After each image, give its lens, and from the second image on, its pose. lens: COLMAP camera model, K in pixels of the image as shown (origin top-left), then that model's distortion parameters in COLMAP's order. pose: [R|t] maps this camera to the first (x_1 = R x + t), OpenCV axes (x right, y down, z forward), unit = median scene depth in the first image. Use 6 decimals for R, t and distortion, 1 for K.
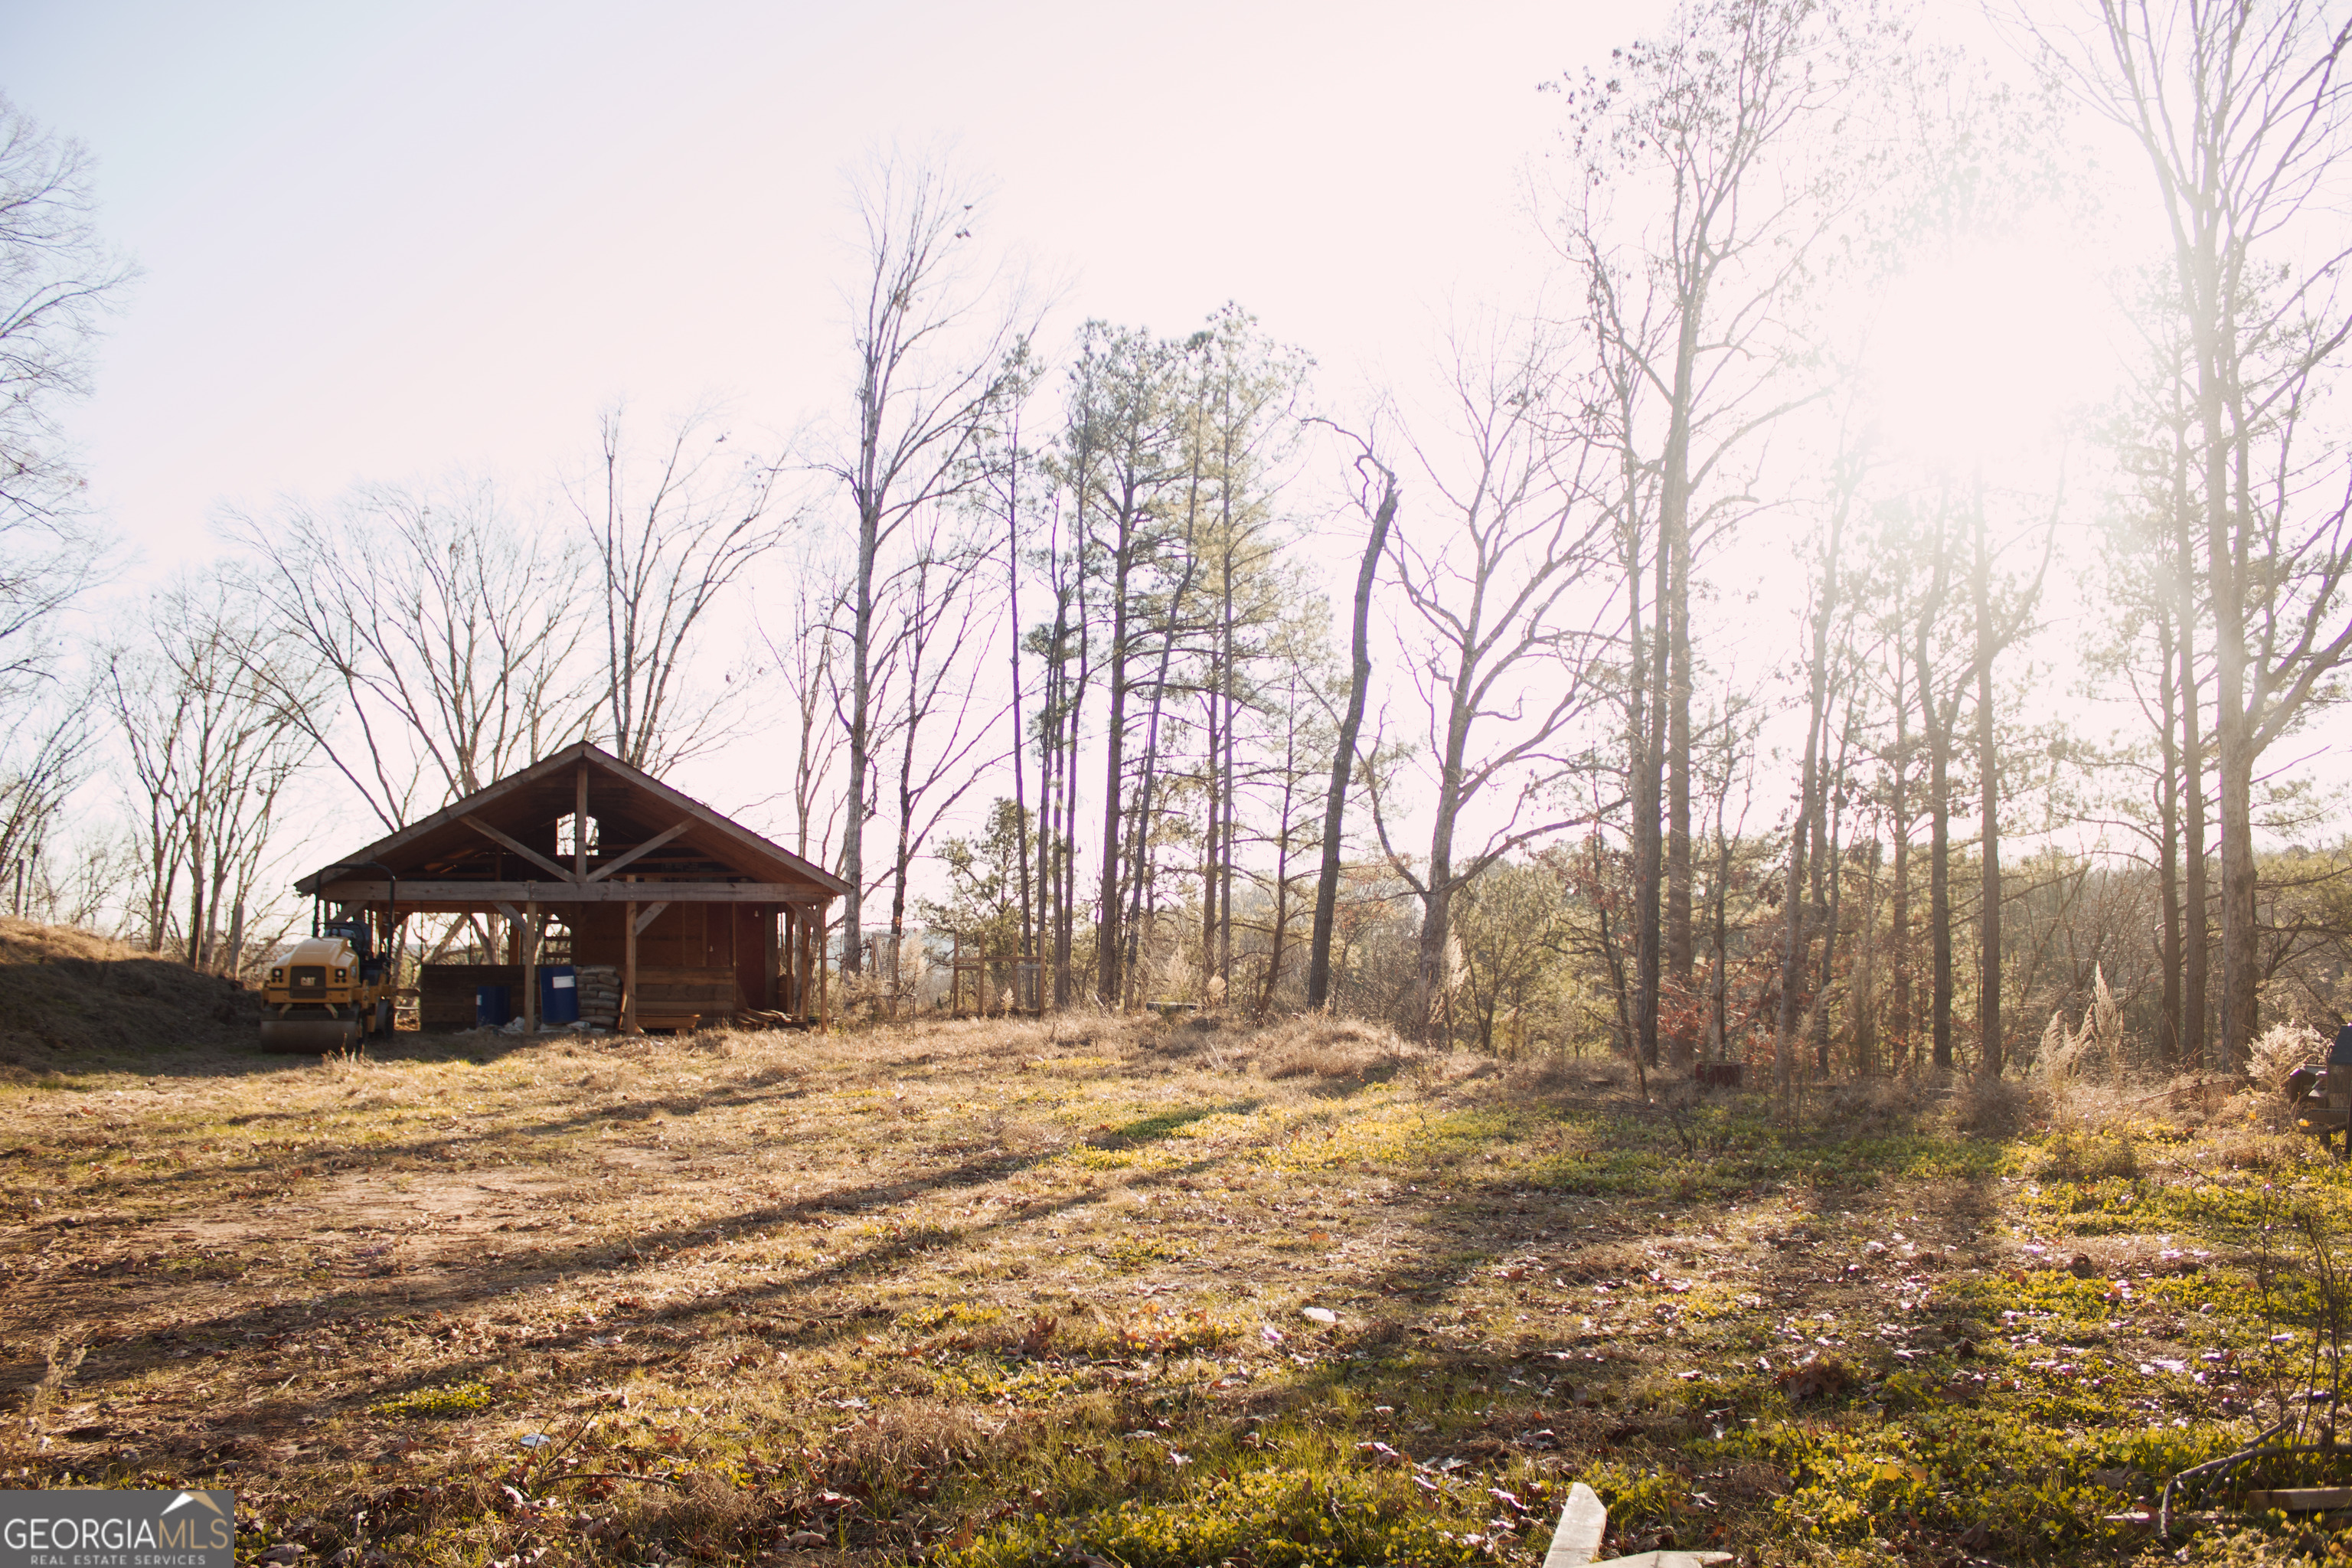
lens RADIAL K [[2030.1, 0, 1176.0], [0, 2030.1, 784.0], [0, 0, 1]] dist [-0.064326, 0.002727]
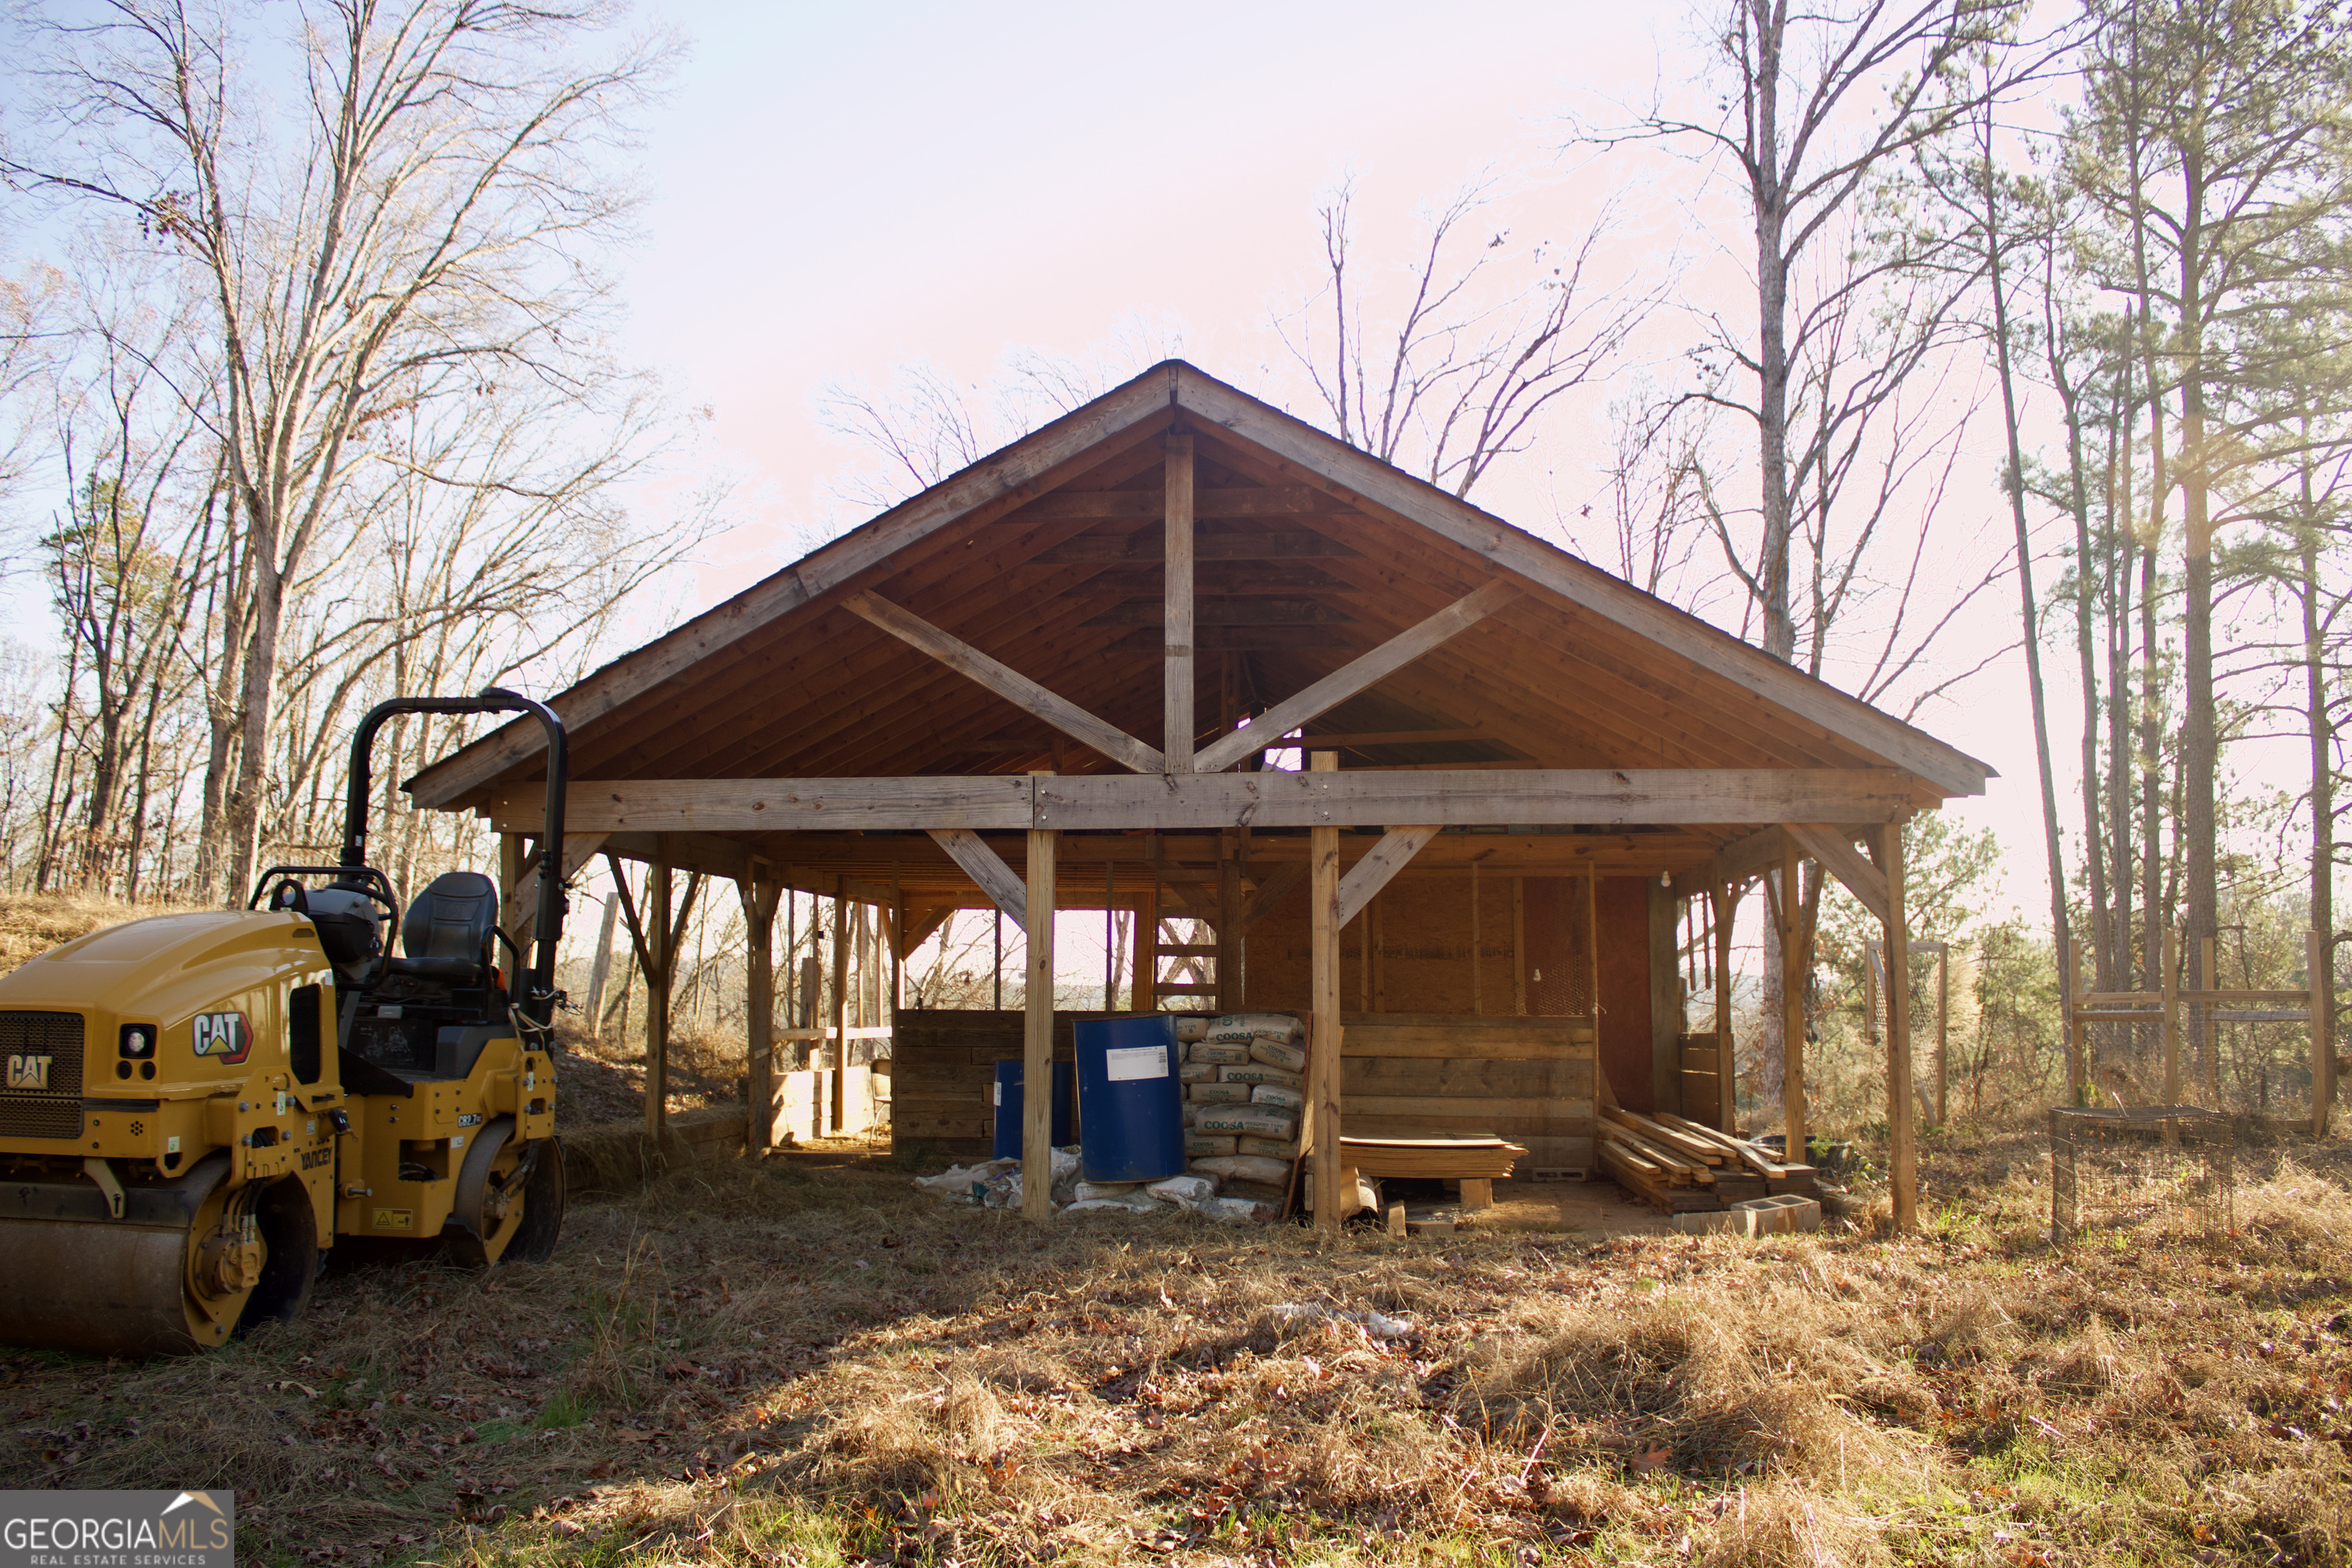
lens RADIAL K [[2030.1, 0, 1176.0], [0, 2030.1, 784.0], [0, 0, 1]] dist [-0.064326, 0.002727]
pose [[0.929290, -0.035124, -0.367677, -0.108141], [0.026177, 0.999228, -0.029293, 0.038899], [0.368422, 0.017597, 0.929492, 0.435512]]
